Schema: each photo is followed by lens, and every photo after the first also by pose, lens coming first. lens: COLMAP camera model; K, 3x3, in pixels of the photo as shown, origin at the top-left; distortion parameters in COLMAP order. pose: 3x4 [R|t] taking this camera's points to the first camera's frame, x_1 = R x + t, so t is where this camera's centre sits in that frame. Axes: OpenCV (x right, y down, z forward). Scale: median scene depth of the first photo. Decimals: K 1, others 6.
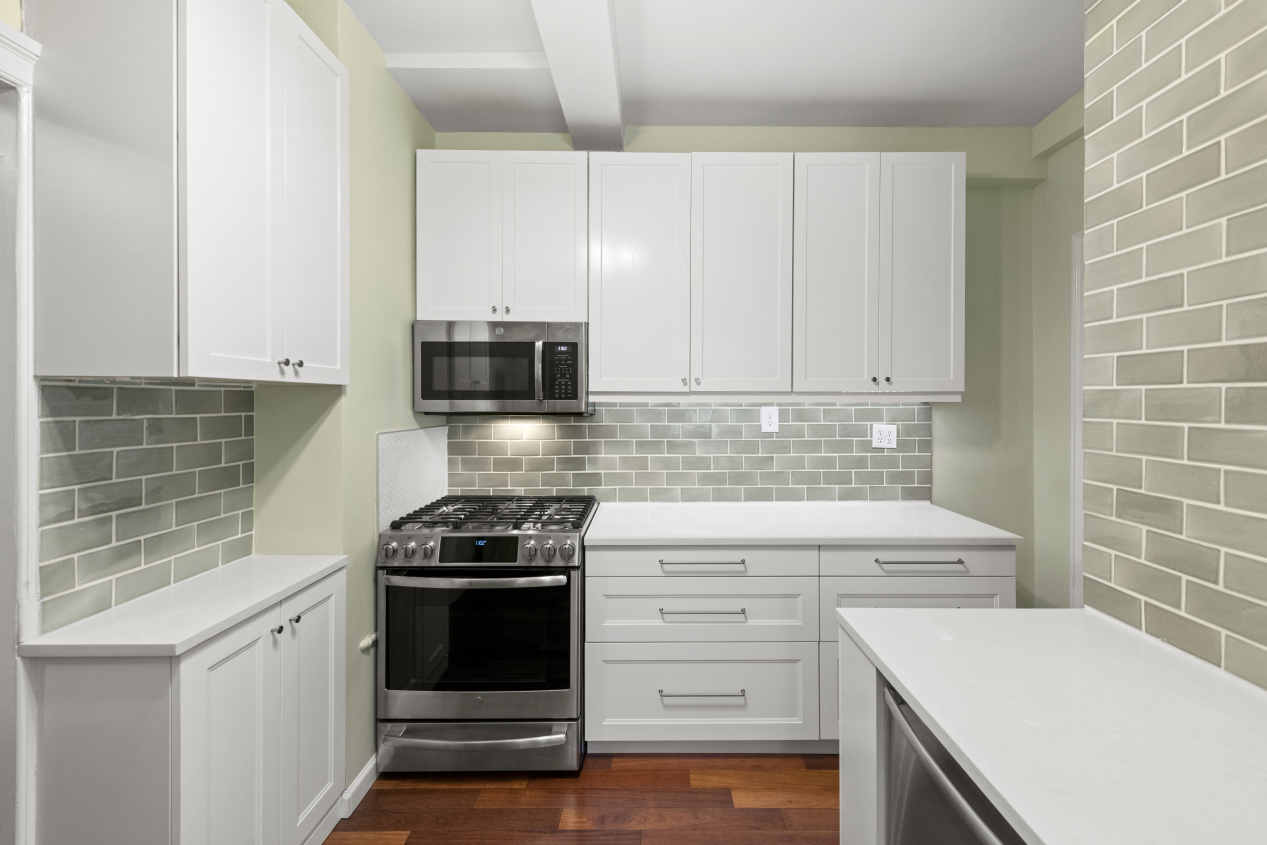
lens RADIAL K [[496.5, 0, 655.0], [0, 496.5, 402.0], [0, 0, 1]] dist [0.009684, -0.000215]
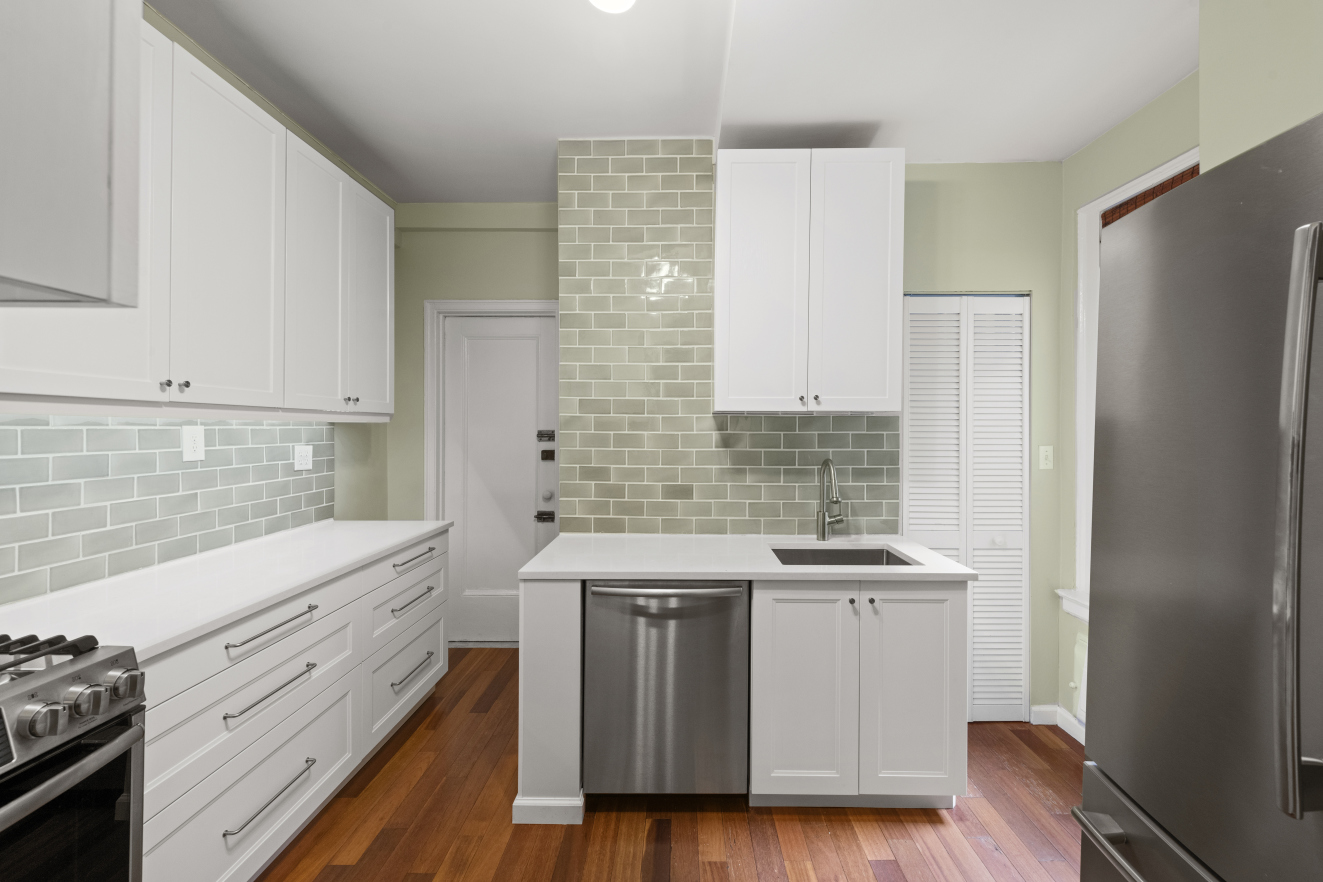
lens RADIAL K [[563.6, 0, 661.2], [0, 563.6, 432.3], [0, 0, 1]] dist [0.001127, -0.000129]
pose [[0.017201, -0.005442, 0.999837, -0.600716], [-0.003247, 0.999980, 0.005498, 0.012232], [-0.999847, -0.003342, 0.017183, 0.299630]]
